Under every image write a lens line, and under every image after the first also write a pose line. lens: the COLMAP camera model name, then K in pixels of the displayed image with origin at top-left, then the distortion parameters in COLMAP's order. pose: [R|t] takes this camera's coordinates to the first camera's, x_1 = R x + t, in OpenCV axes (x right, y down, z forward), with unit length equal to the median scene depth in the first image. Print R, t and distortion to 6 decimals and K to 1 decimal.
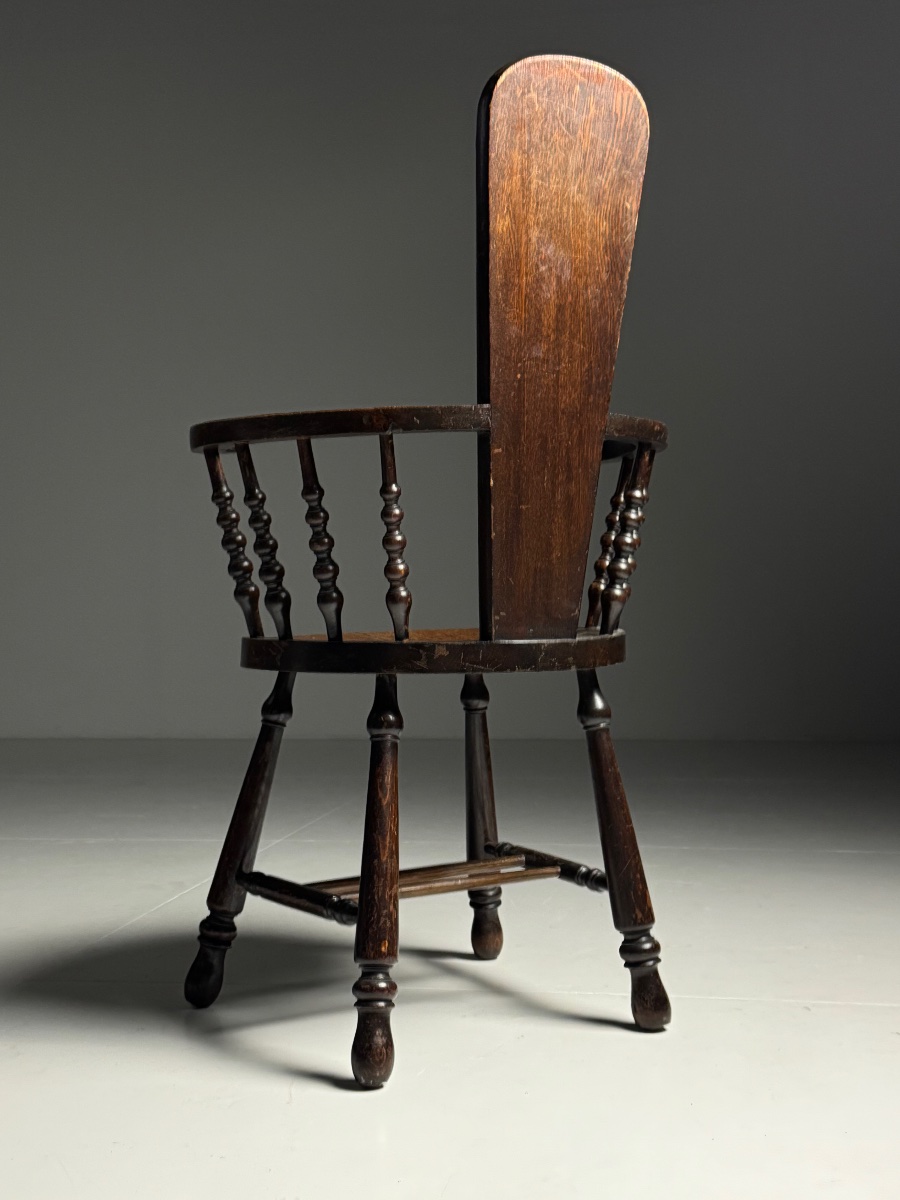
lens RADIAL K [[1542.1, 0, 448.8], [0, 1542.1, 588.8], [0, 0, 1]] dist [0.135794, 0.000000]
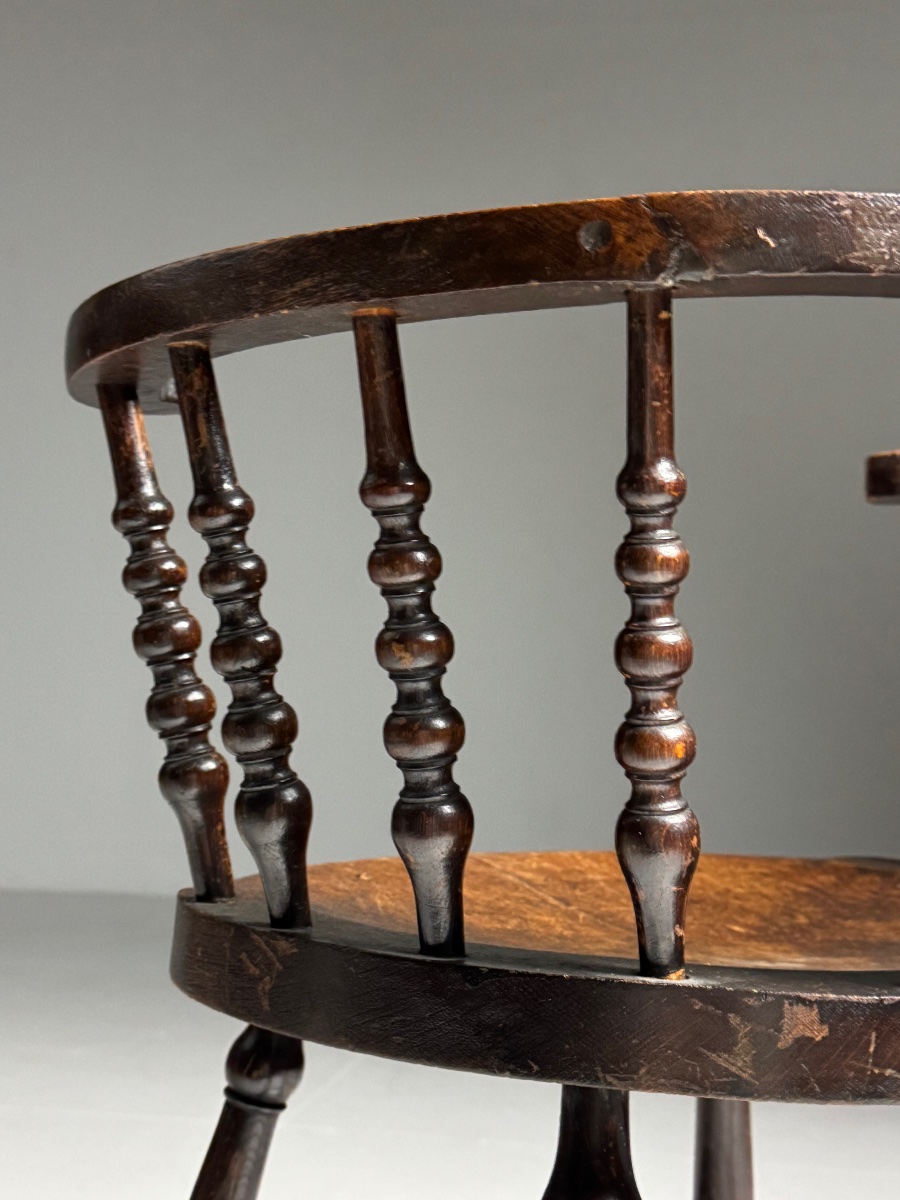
lens RADIAL K [[1542.1, 0, 447.2], [0, 1542.1, 598.4], [0, 0, 1]] dist [0.135794, 0.000000]
pose [[0.998909, 0.040411, -0.023386, -0.068386], [-0.042038, 0.996383, -0.073847, -0.015944], [0.020317, 0.074750, 0.996995, 0.678205]]
